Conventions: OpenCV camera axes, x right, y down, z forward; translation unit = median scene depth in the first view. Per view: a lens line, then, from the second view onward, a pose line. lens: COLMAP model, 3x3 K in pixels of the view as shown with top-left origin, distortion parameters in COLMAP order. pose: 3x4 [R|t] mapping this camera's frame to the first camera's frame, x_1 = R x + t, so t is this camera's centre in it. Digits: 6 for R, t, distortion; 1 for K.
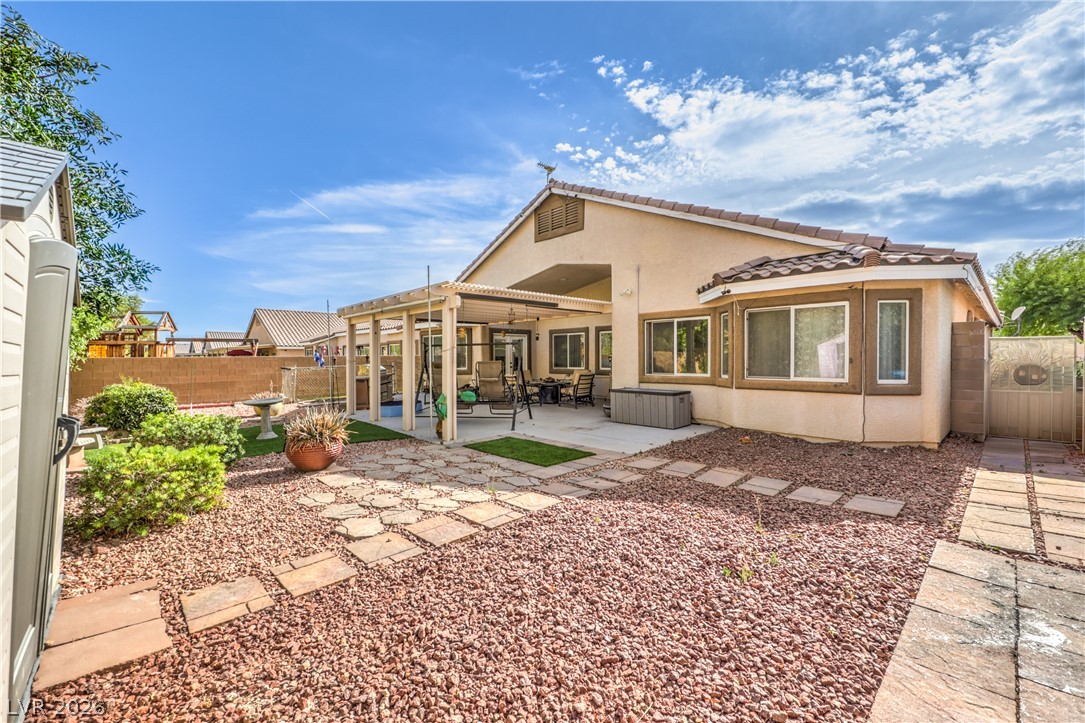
lens RADIAL K [[449.1, 0, 550.2], [0, 449.1, 373.1], [0, 0, 1]] dist [-0.001308, 0.000173]
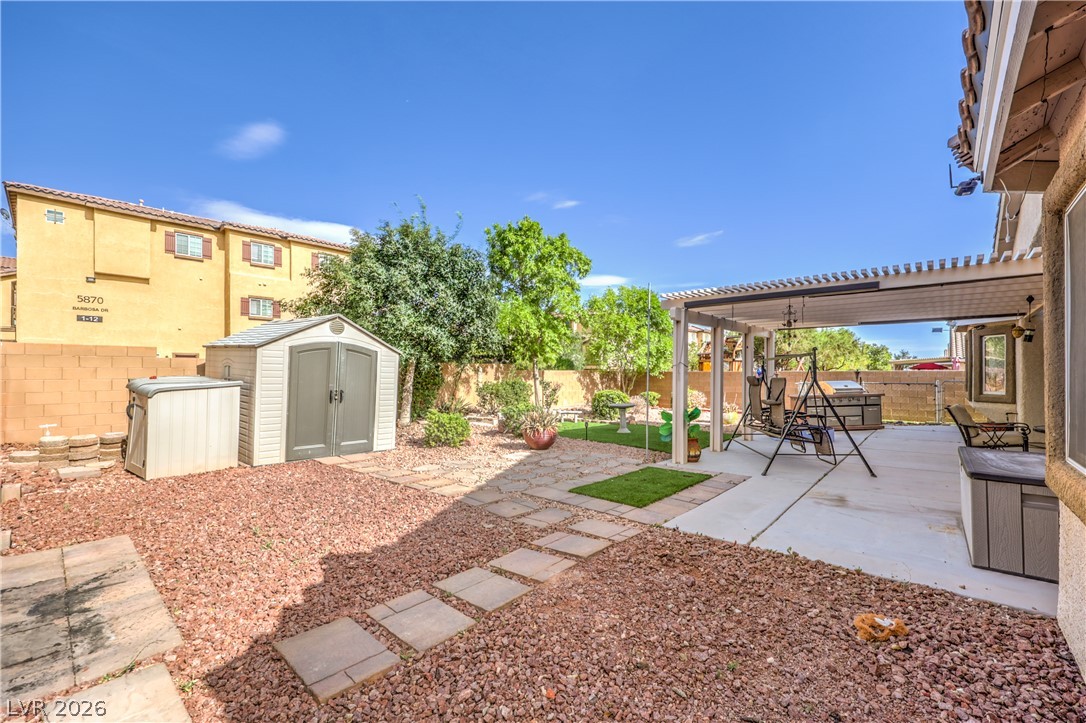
lens RADIAL K [[449.5, 0, 550.7], [0, 449.5, 373.1], [0, 0, 1]] dist [-0.001308, 0.000173]
pose [[0.080132, 0.009782, -0.996736, 1.151737], [-0.037238, 0.999283, 0.006813, -0.058904], [0.996088, 0.036570, 0.080439, 1.072954]]
